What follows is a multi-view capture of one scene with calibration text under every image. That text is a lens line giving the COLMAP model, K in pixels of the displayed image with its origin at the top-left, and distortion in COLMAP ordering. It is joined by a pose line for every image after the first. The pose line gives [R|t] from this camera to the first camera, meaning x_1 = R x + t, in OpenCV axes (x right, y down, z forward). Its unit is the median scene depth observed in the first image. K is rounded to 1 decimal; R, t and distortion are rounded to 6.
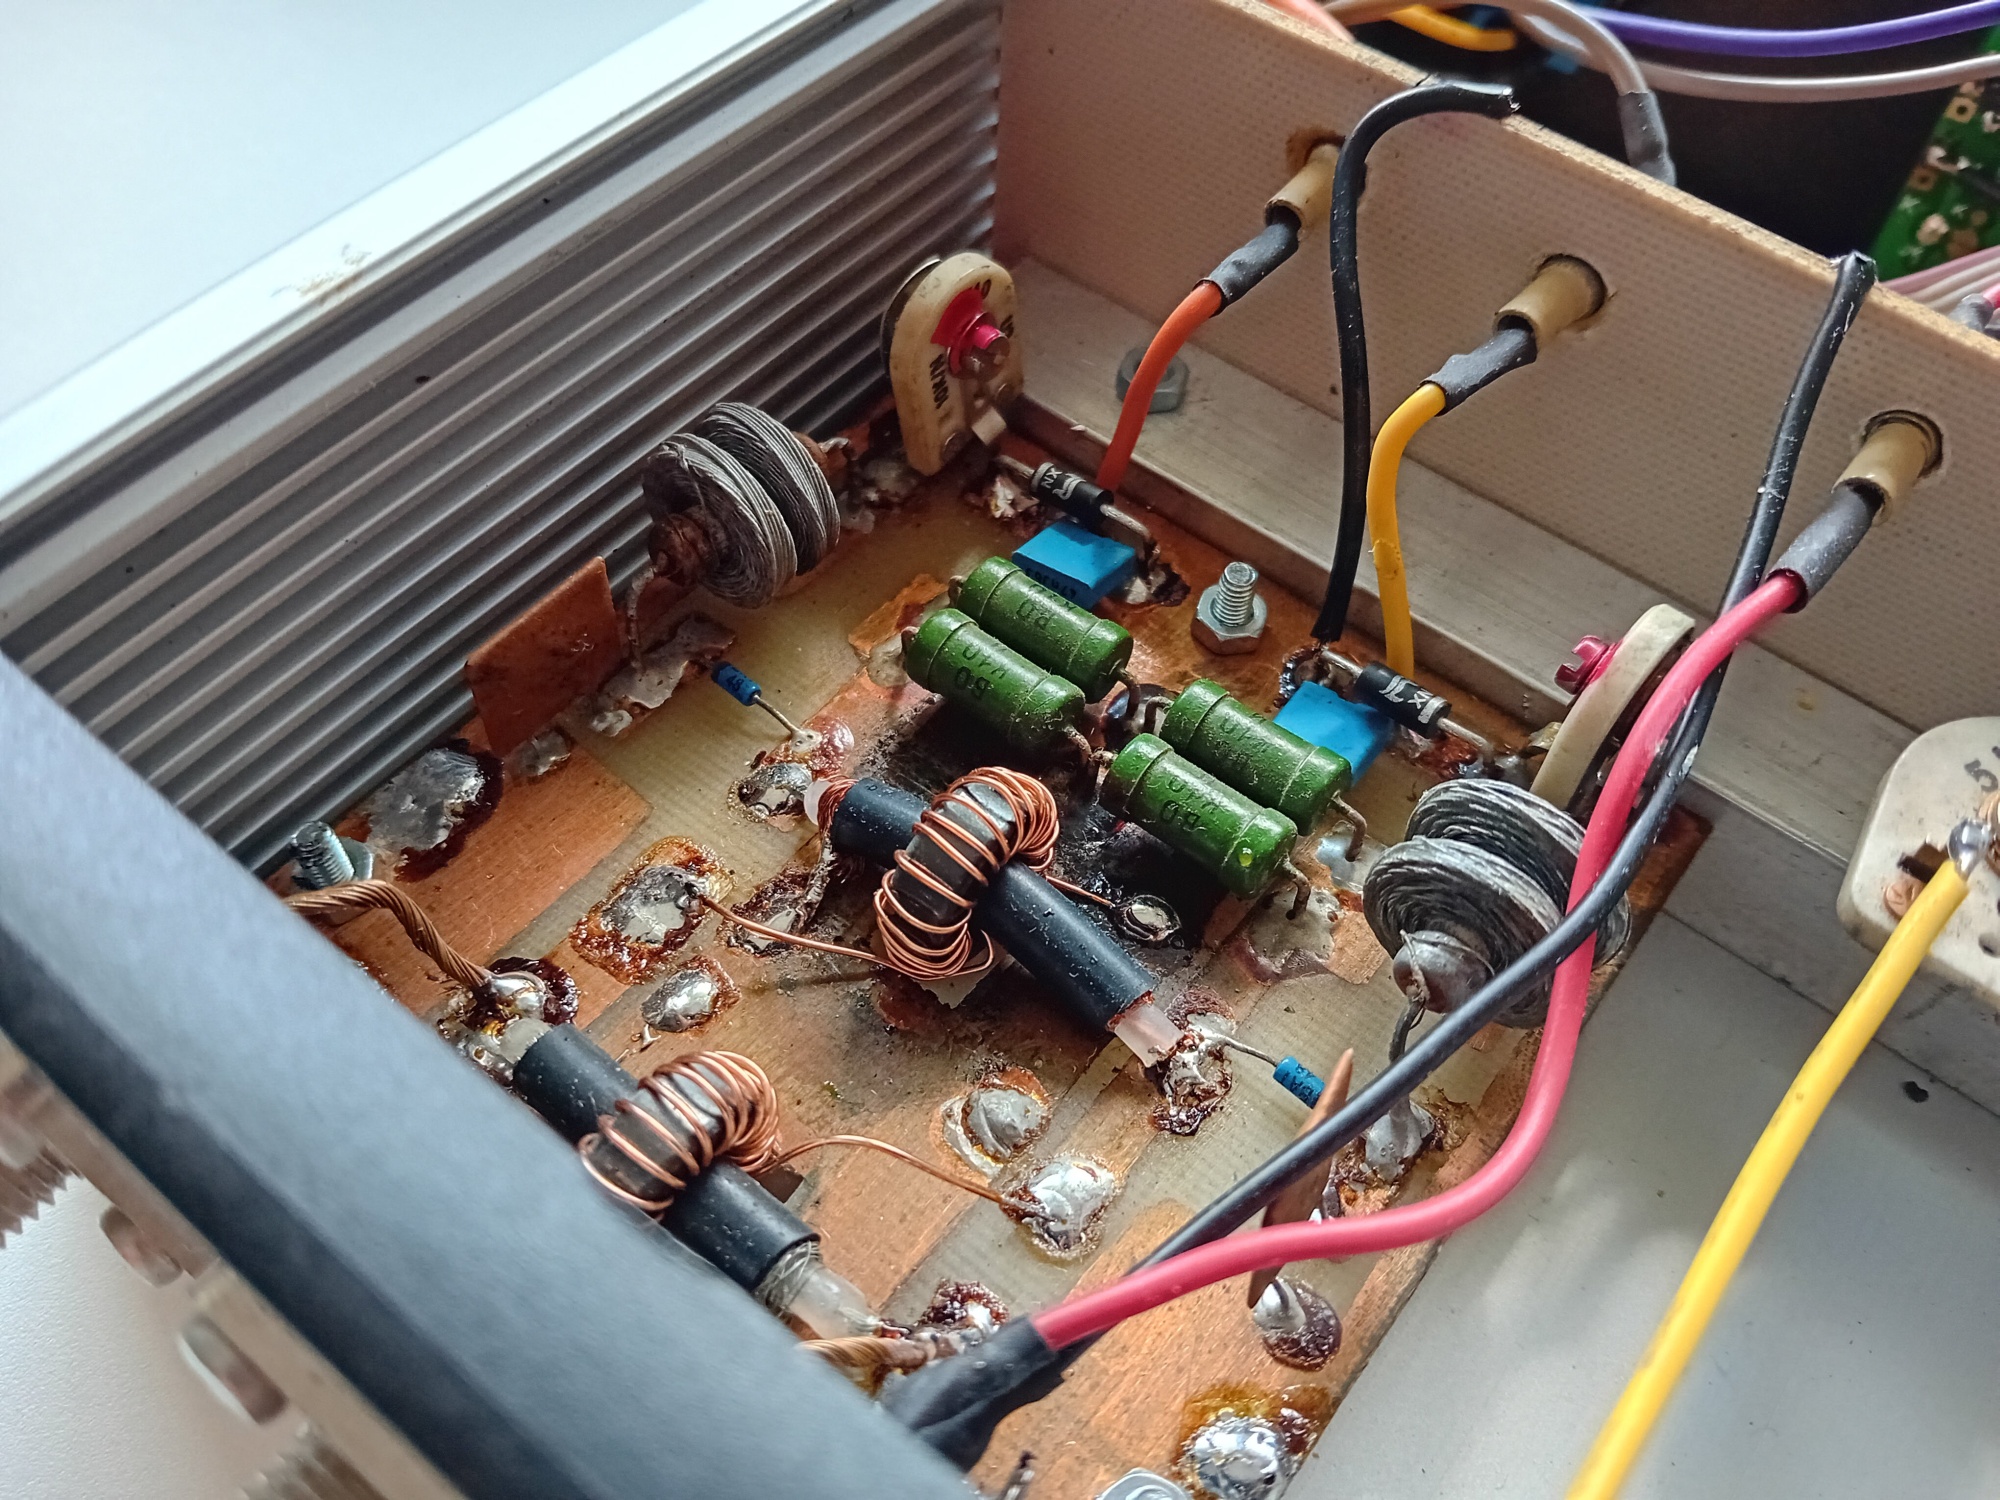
lens RADIAL K [[1629.4, 0, 1000.0], [0, 1629.4, 750.0], [0, 0, 1]] dist [-0.010552, -0.079547]
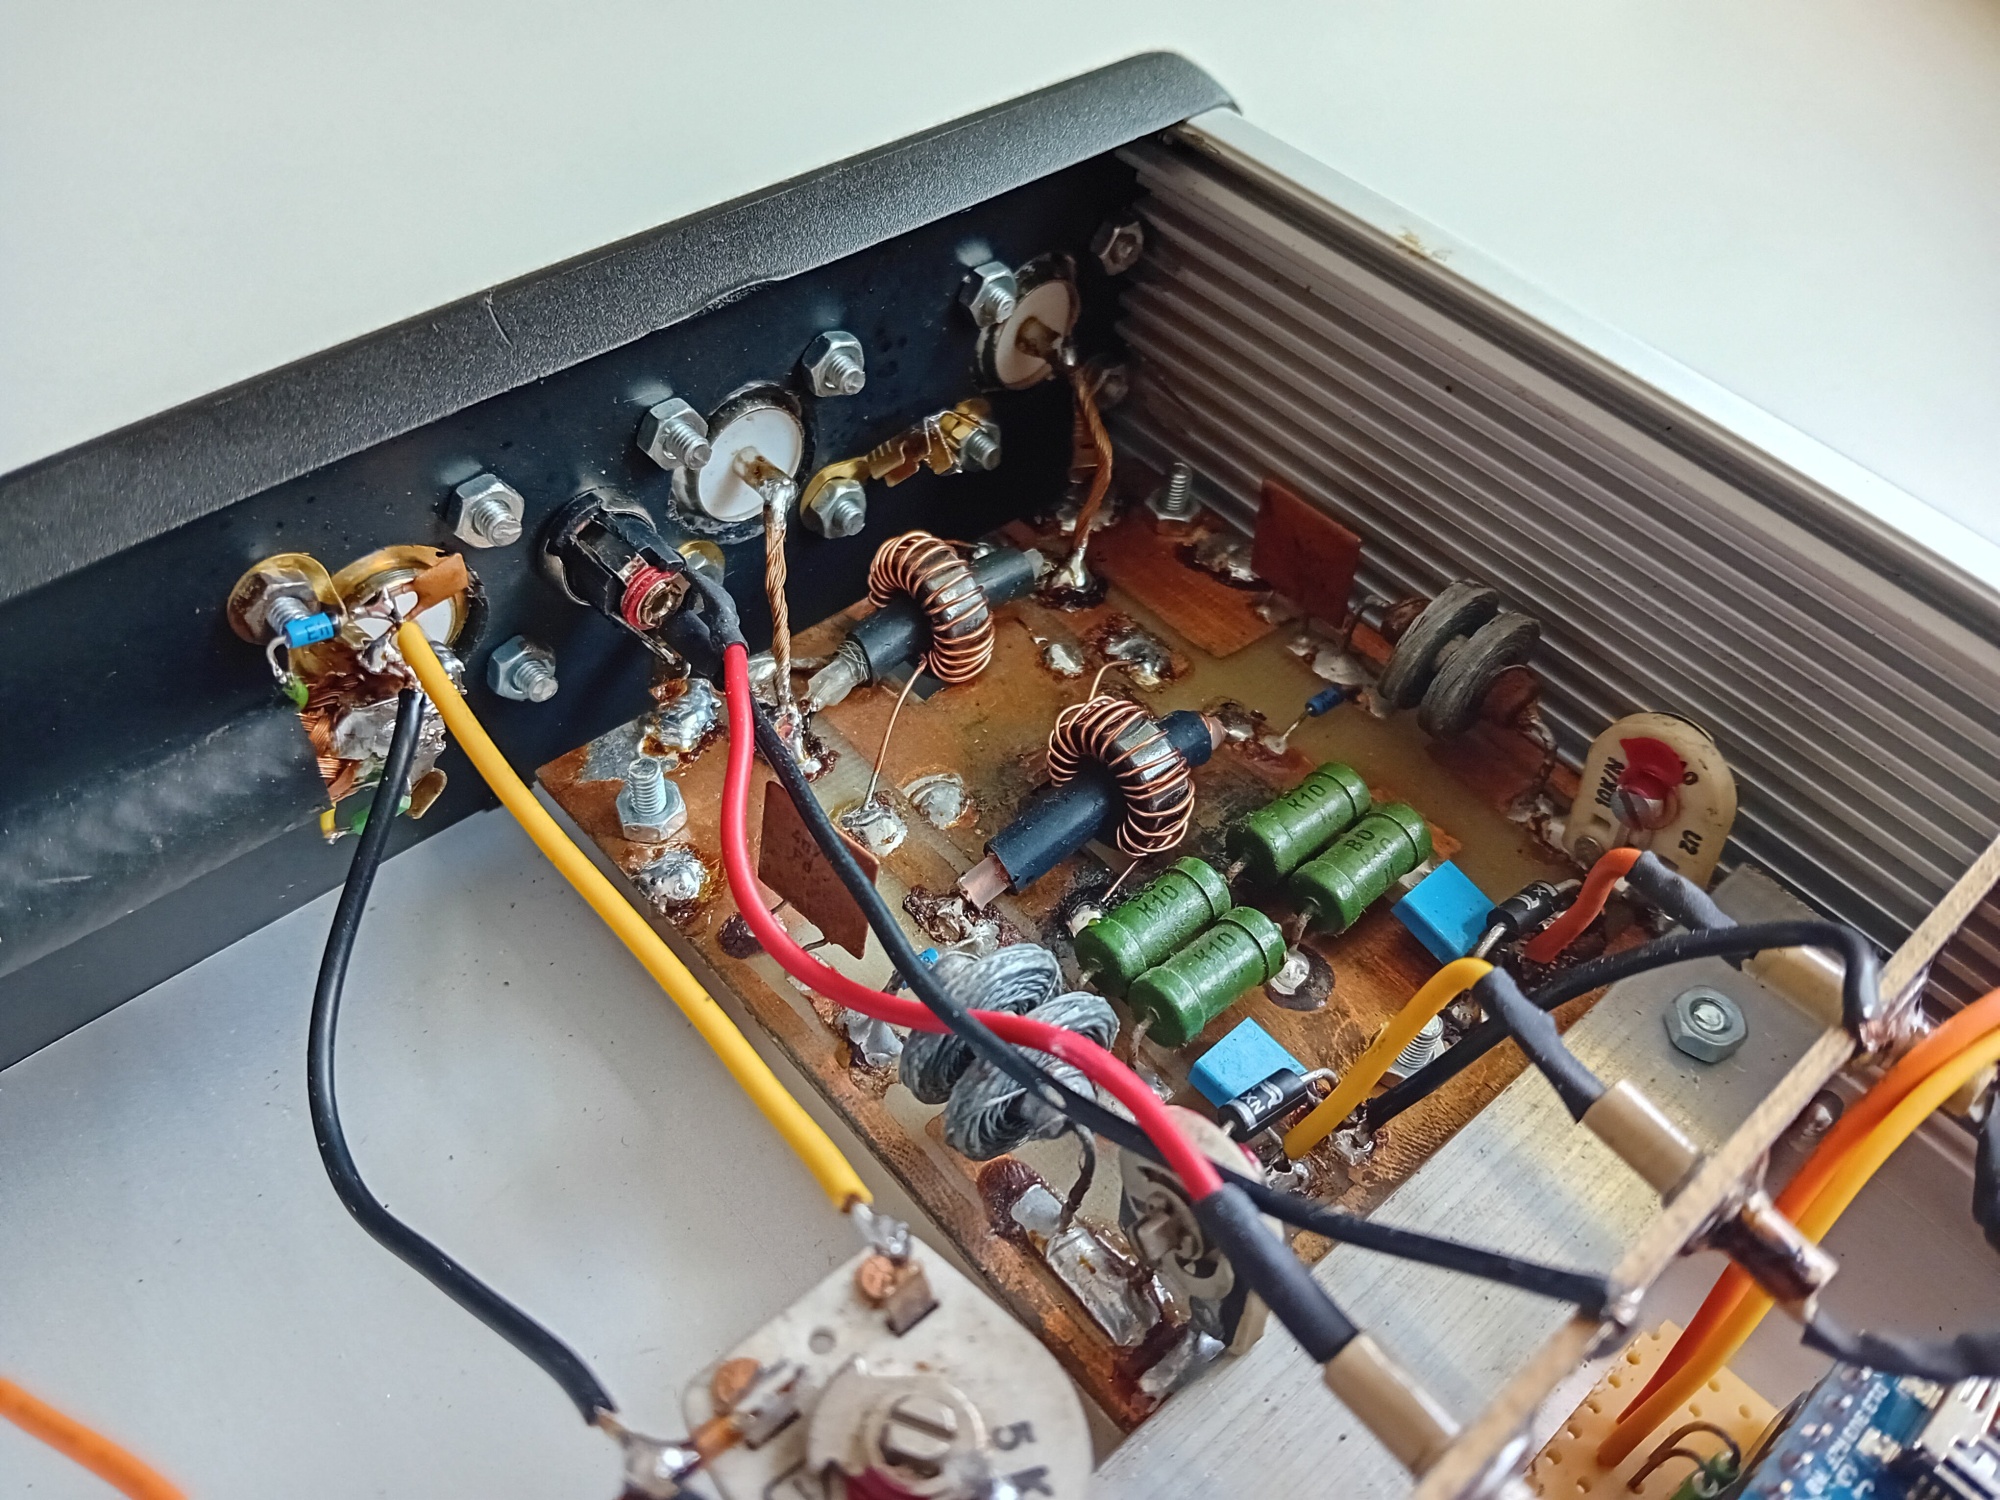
lens RADIAL K [[1598.5, 0, 971.2], [0, 1598.5, 747.3], [0, 0, 1]] dist [0.100533, -0.277861]
pose [[-0.178610, 0.704957, -0.686392, 0.925588], [-0.841526, 0.252029, 0.477824, -0.477209], [0.509836, 0.662961, 0.548224, 0.216937]]
